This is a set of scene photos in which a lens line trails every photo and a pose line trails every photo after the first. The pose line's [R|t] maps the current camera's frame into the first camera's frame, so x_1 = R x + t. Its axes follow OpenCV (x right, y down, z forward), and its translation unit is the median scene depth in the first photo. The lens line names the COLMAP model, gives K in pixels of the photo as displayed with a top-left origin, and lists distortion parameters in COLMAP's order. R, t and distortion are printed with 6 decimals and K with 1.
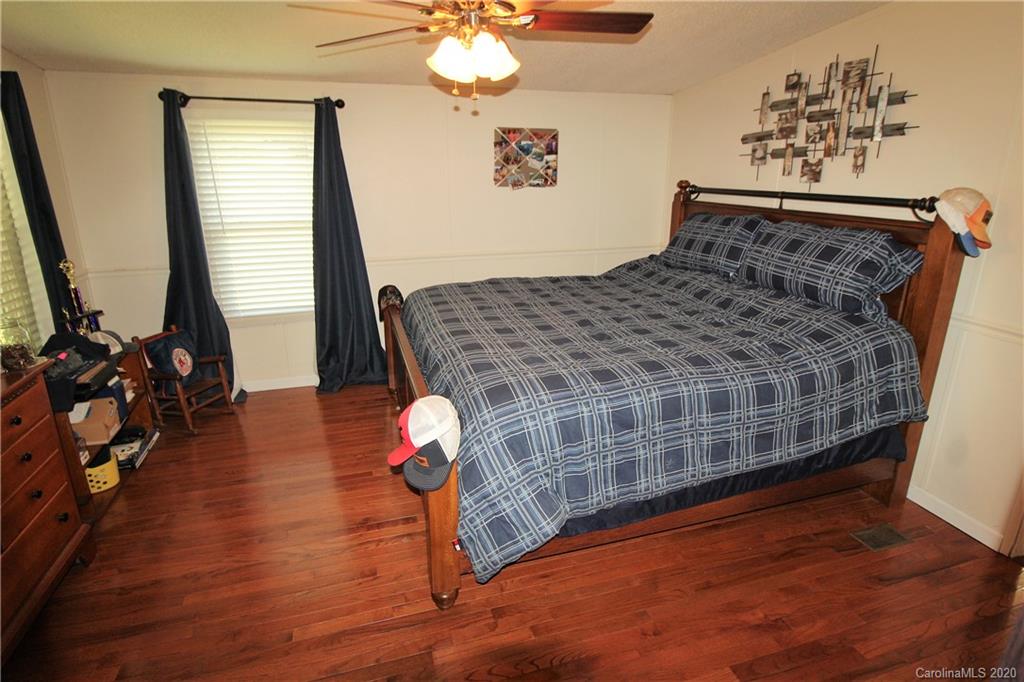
lens RADIAL K [[532.2, 0, 518.2], [0, 532.2, 346.9], [0, 0, 1]] dist [0.000462, -0.009643]
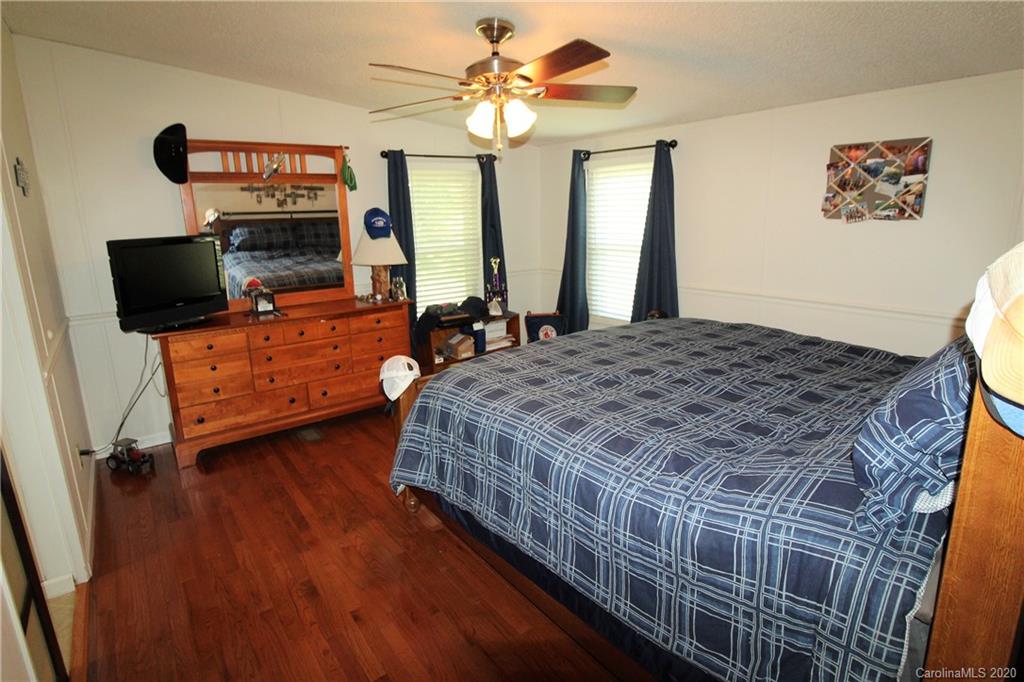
lens RADIAL K [[532.2, 0, 516.2], [0, 532.2, 333.4], [0, 0, 1]] dist [0.000462, -0.009643]
pose [[0.333347, 0.204246, -0.920415, 0.569493], [-0.284751, 0.952472, 0.108231, -0.094751], [0.898775, 0.226010, 0.375663, 0.332512]]
